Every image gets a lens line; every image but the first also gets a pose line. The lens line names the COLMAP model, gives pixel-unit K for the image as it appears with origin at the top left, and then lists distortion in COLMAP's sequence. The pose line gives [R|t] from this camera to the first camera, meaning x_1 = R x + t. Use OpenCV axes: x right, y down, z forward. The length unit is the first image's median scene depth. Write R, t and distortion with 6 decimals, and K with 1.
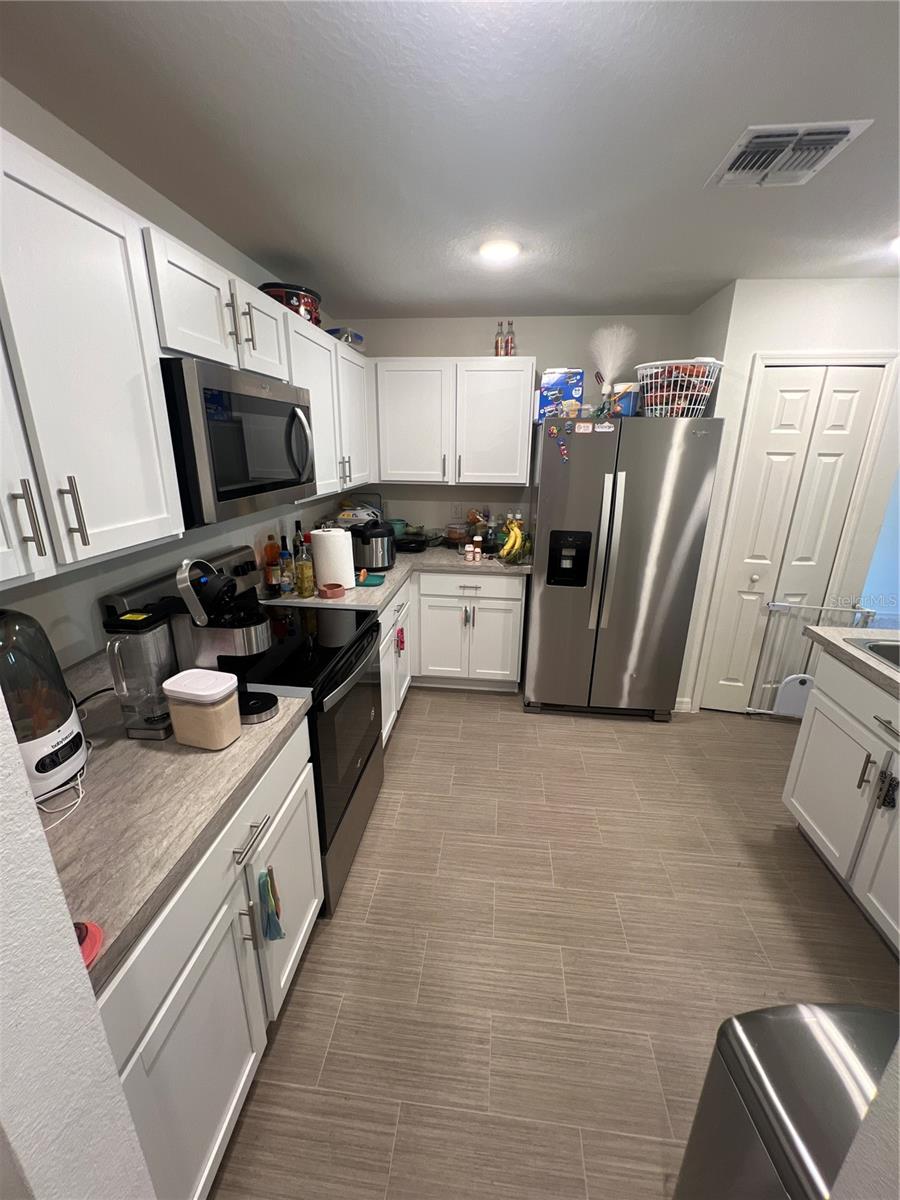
lens RADIAL K [[479.3, 0, 448.4], [0, 479.3, 591.3], [0, 0, 1]] dist [0.000543, 0.000096]
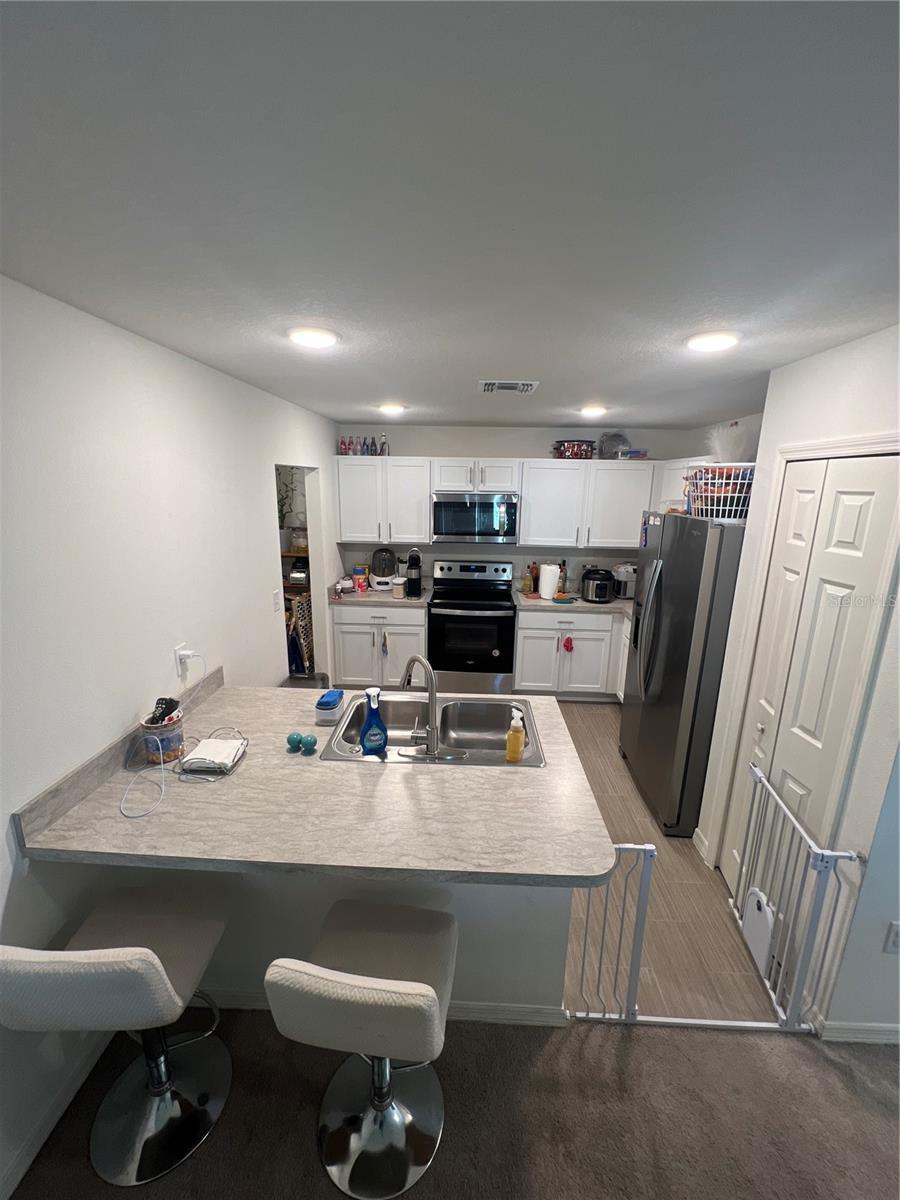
lens RADIAL K [[485.8, 0, 450.0], [0, 485.8, 600.0], [0, 0, 1]] dist [-0.000713, 0.000000]
pose [[0.082167, 0.220832, -0.971845, 1.452641], [-0.312402, 0.931703, 0.185298, -0.227524], [0.946390, 0.288381, 0.145544, 0.414362]]
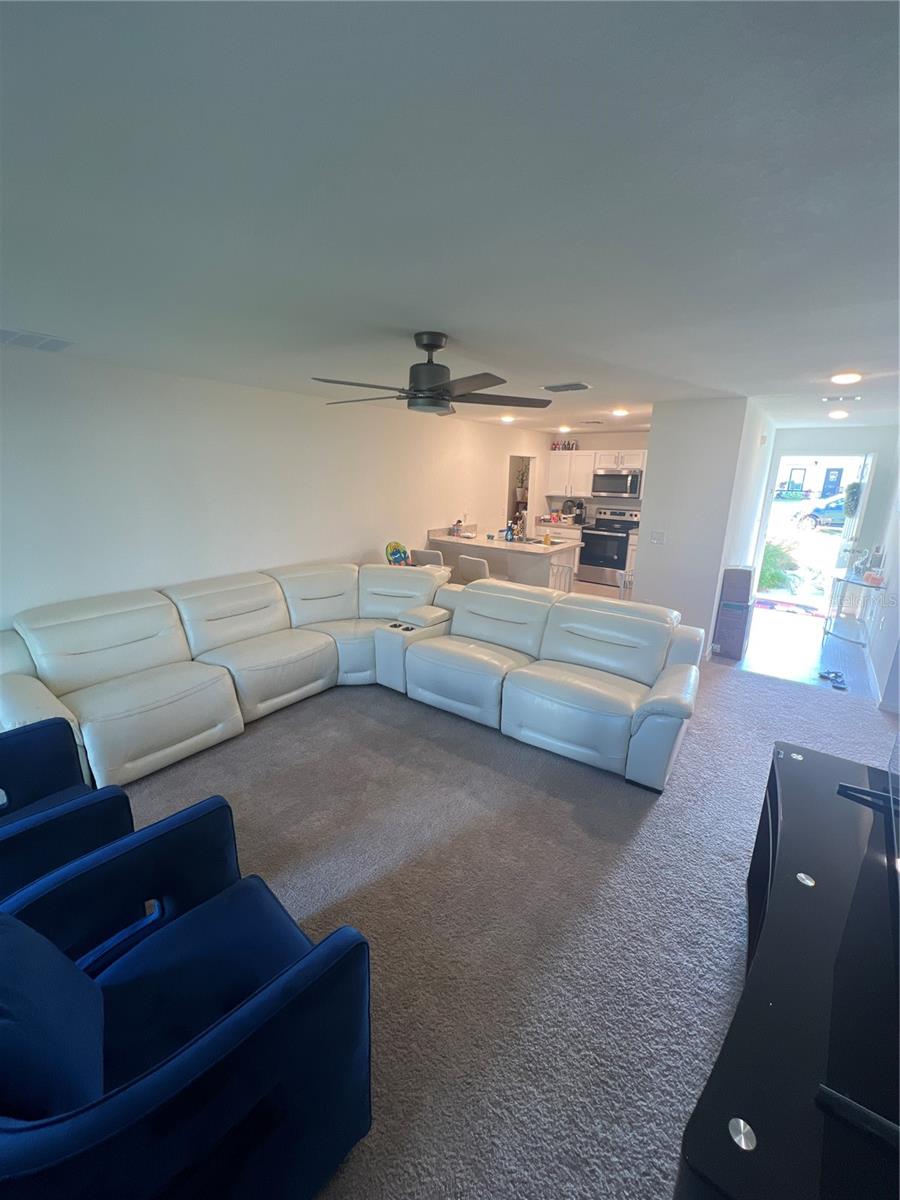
lens RADIAL K [[485.8, 0, 450.0], [0, 485.8, 600.0], [0, 0, 1]] dist [-0.000713, 0.000000]
pose [[-0.494328, 0.201899, -0.845504, 2.787343], [-0.285476, 0.881001, 0.377280, -0.387537], [0.821062, 0.427871, -0.377867, 1.138323]]
